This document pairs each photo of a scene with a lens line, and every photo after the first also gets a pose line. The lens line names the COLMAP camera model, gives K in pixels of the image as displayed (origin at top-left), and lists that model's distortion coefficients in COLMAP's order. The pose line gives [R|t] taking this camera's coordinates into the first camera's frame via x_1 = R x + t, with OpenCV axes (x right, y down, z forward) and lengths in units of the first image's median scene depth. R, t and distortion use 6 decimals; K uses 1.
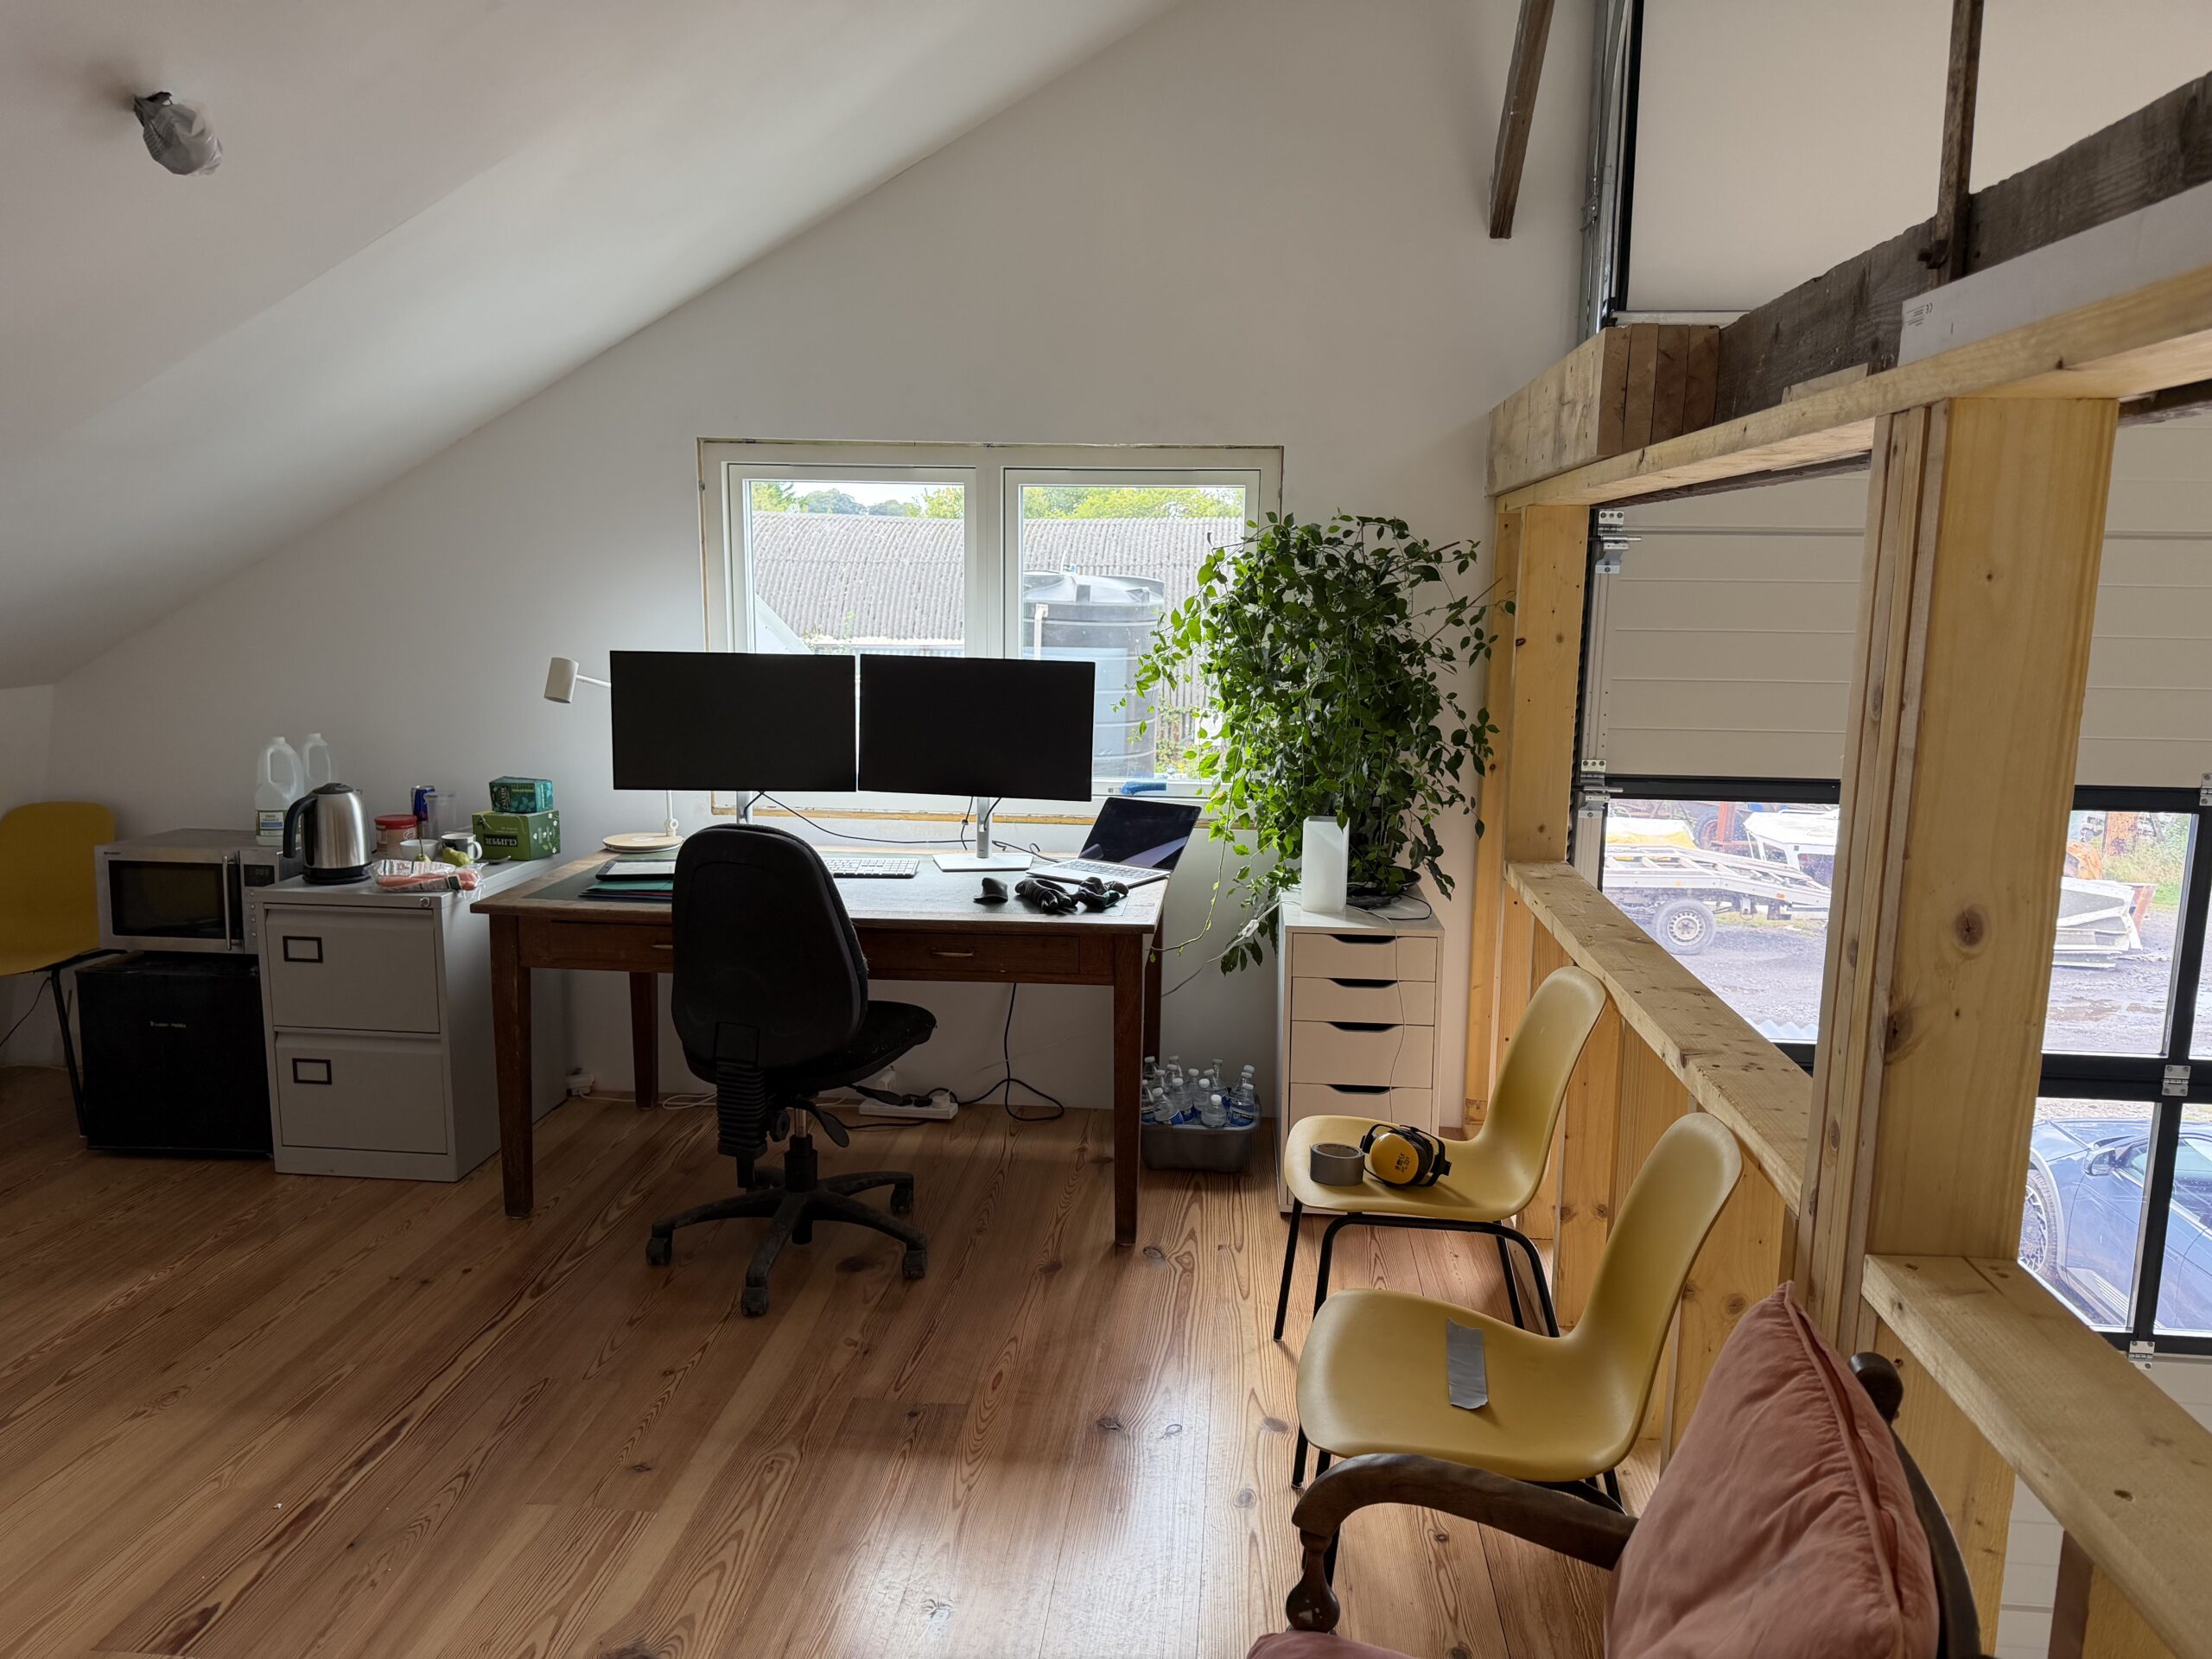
lens RADIAL K [[1565.4, 0, 1106.7], [0, 1565.4, 822.0], [0, 0, 1]] dist [0.011407, -0.000691]
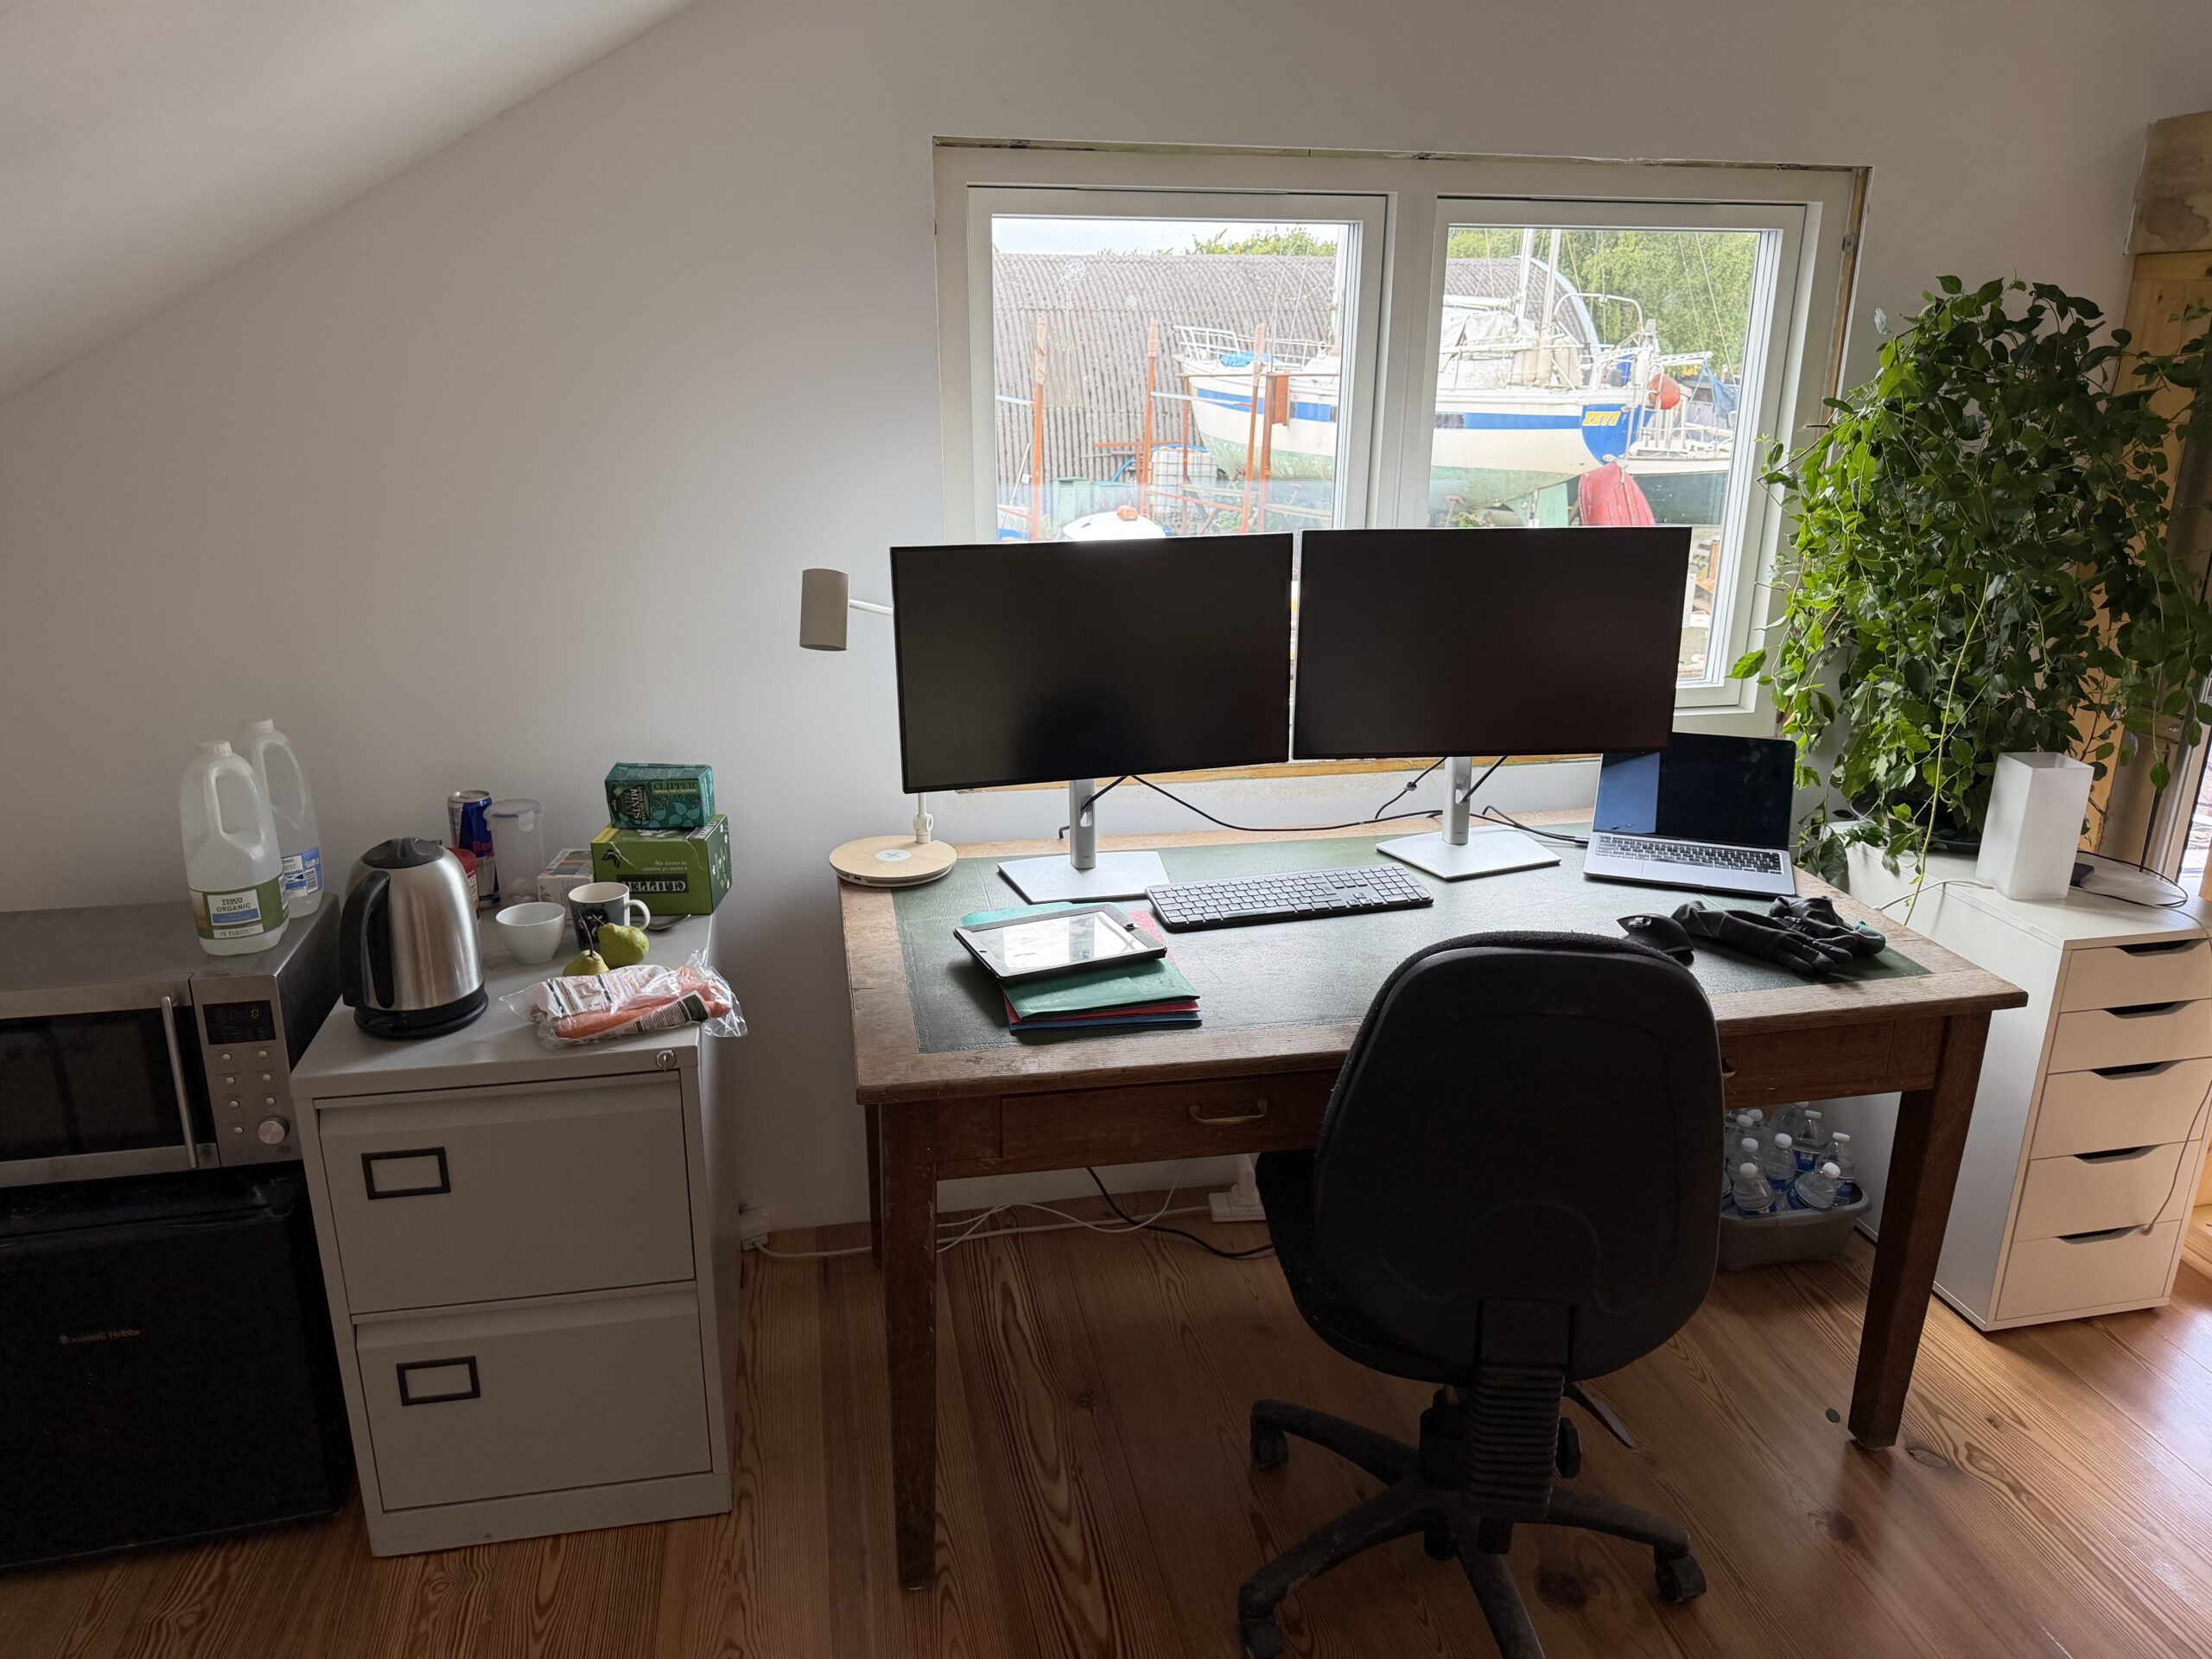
lens RADIAL K [[1565.4, 0, 1107.7], [0, 1565.4, 835.0], [0, 0, 1]] dist [0.011407, -0.000691]
pose [[0.959639, -0.094329, 0.264943, -0.395026], [0.048902, 0.983689, 0.173103, -0.100105], [-0.276950, -0.153160, 0.948599, 0.441338]]
